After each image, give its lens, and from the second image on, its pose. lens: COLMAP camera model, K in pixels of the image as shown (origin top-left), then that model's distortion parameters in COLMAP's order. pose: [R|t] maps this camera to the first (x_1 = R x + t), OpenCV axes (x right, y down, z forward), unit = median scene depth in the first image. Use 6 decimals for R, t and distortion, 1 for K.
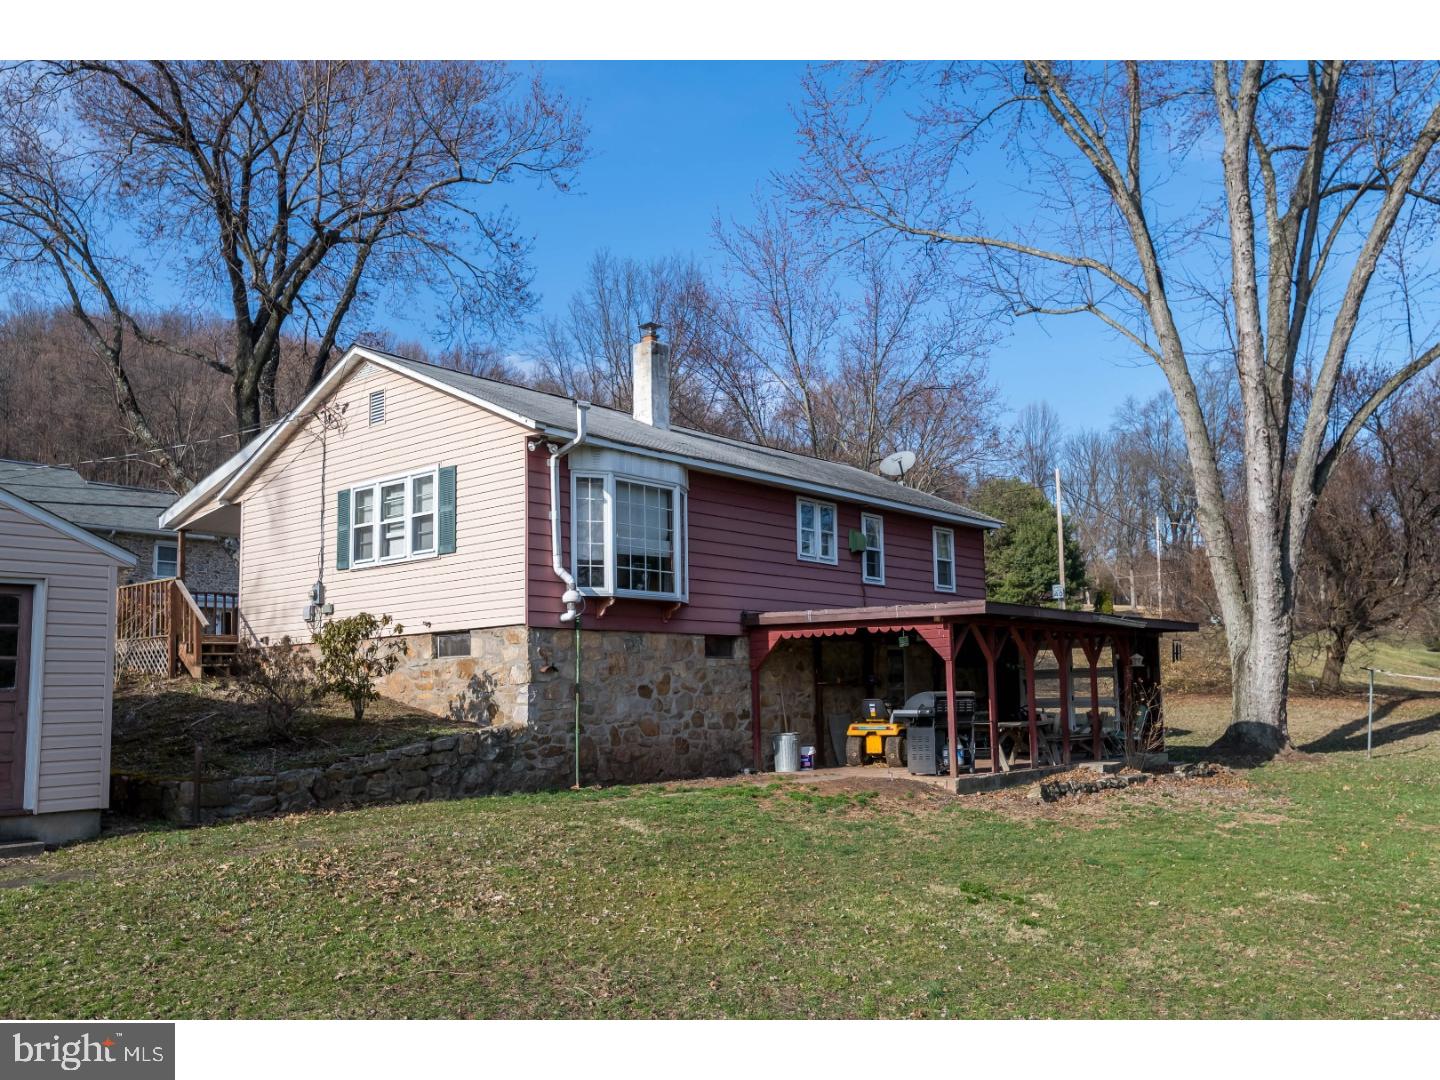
lens RADIAL K [[1249.7, 0, 720.0], [0, 1249.7, 540.0], [0, 0, 1]] dist [0.001908, 0.004309]
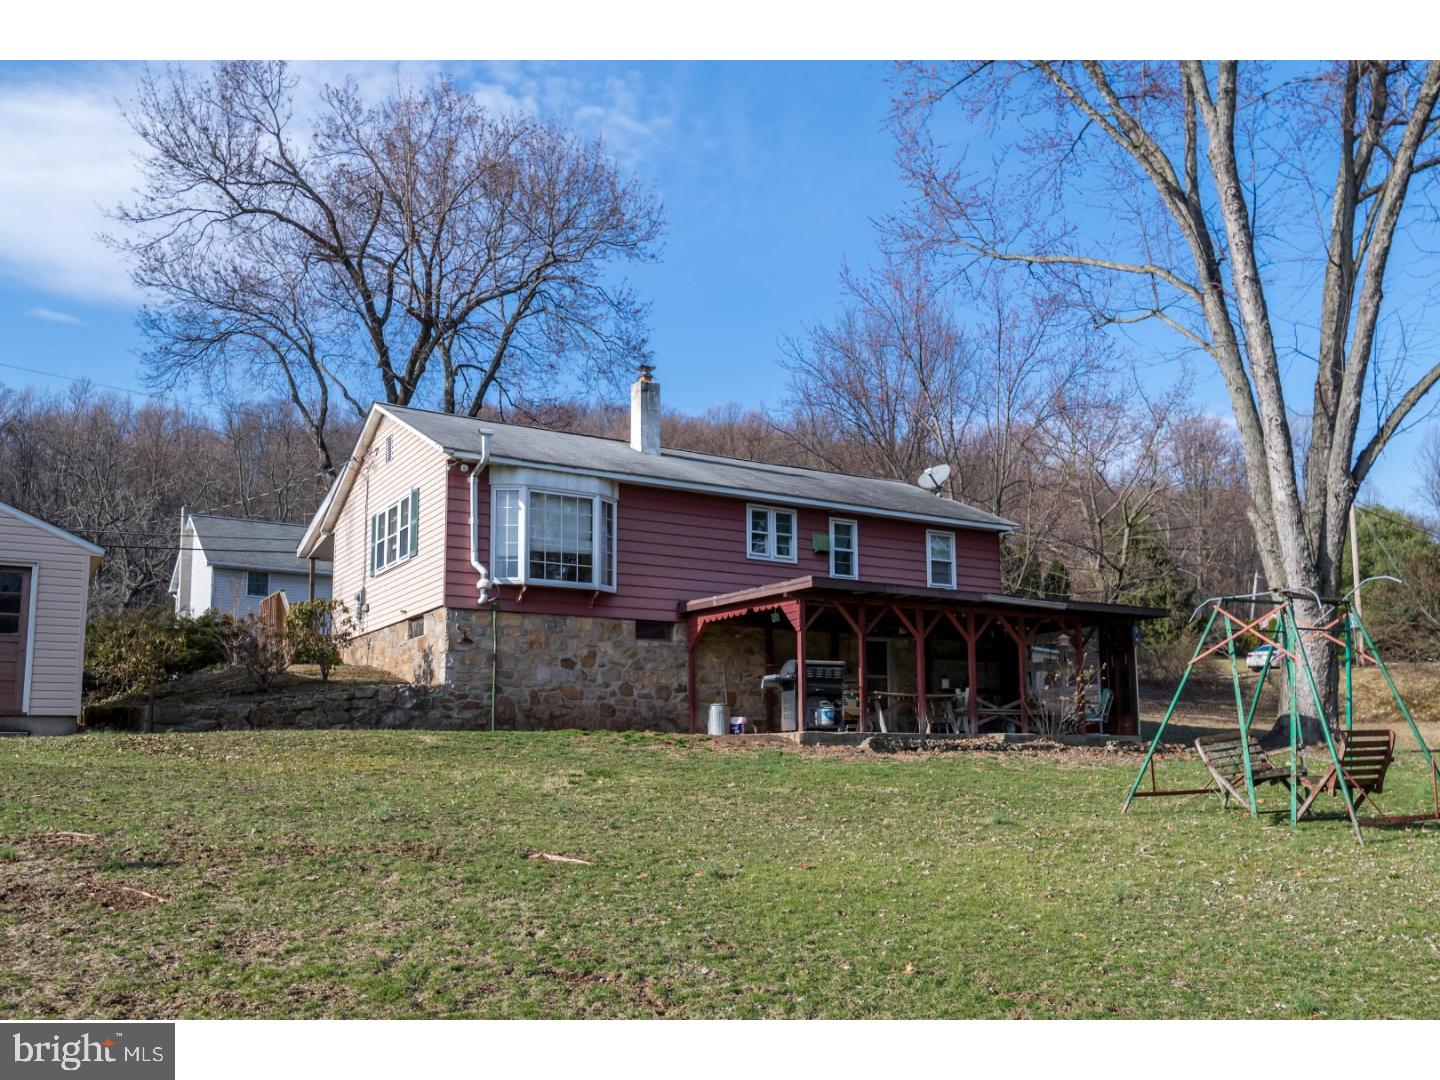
lens RADIAL K [[1265.8, 0, 719.9], [0, 1265.8, 571.1], [0, 0, 1]] dist [0.004468, -0.005850]
pose [[0.947568, -0.039367, -0.317119, 0.464385], [0.031010, 0.999027, -0.031360, 0.072039], [0.318045, 0.019882, 0.947867, -0.126535]]
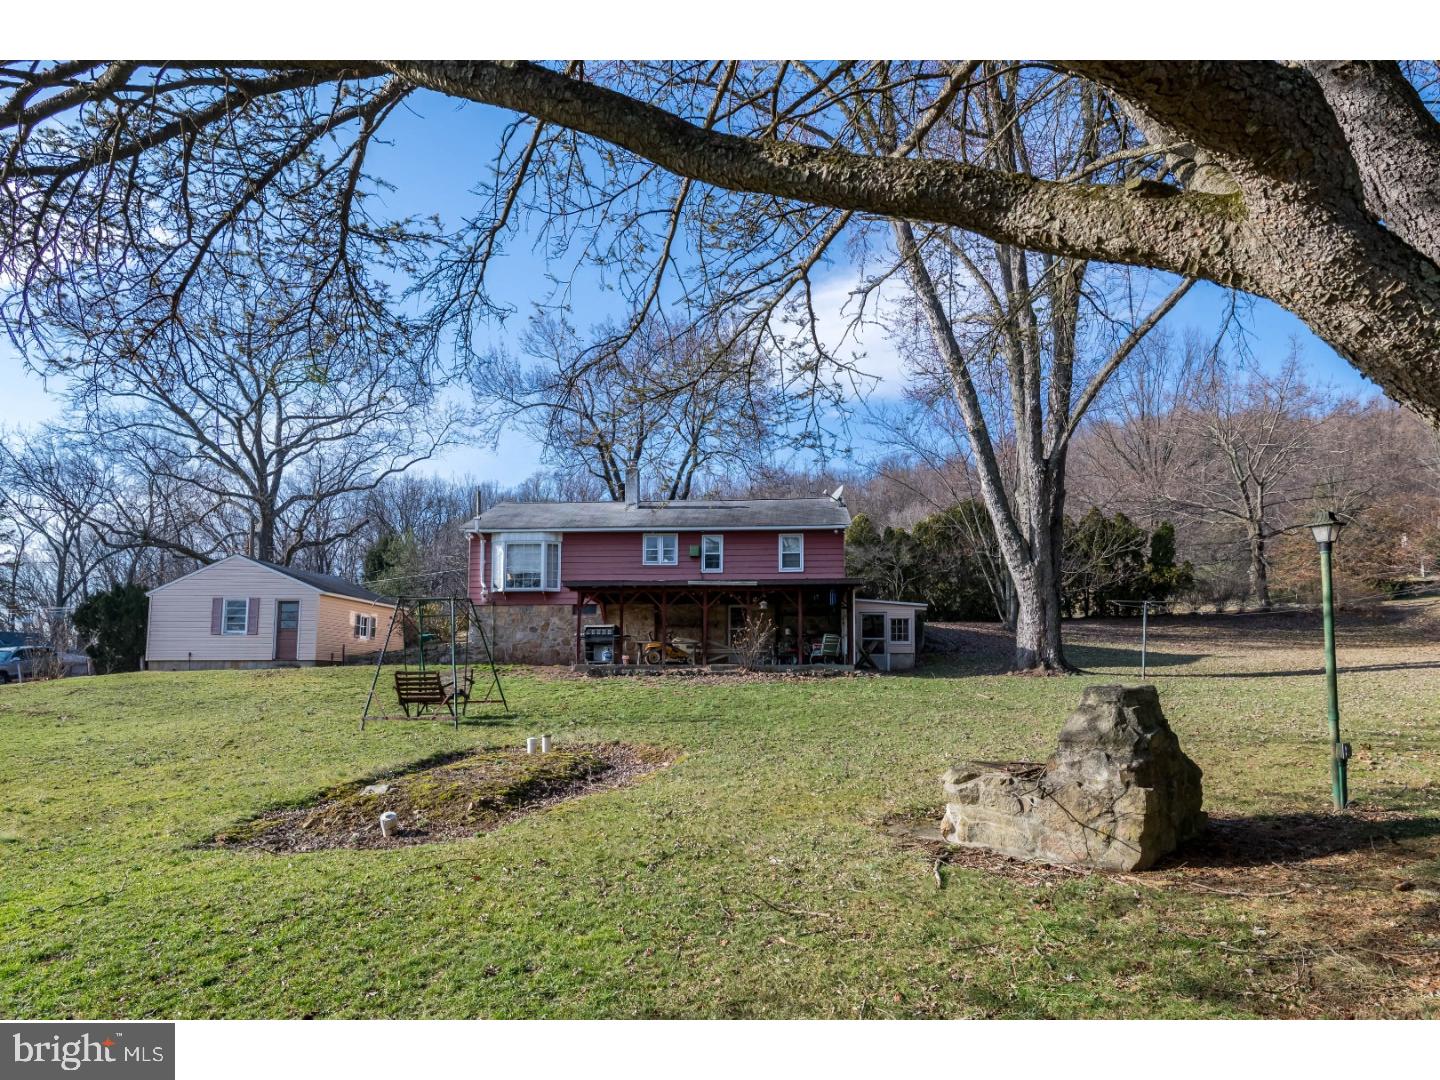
lens RADIAL K [[800.9, 0, 717.1], [0, 800.9, 528.9], [0, 0, 1]] dist [0.002033, -0.001597]
pose [[0.585797, -0.136306, -0.798914, 1.346044], [0.093034, 0.990549, -0.100785, 0.113621], [0.805101, -0.015287, 0.592941, 0.371362]]
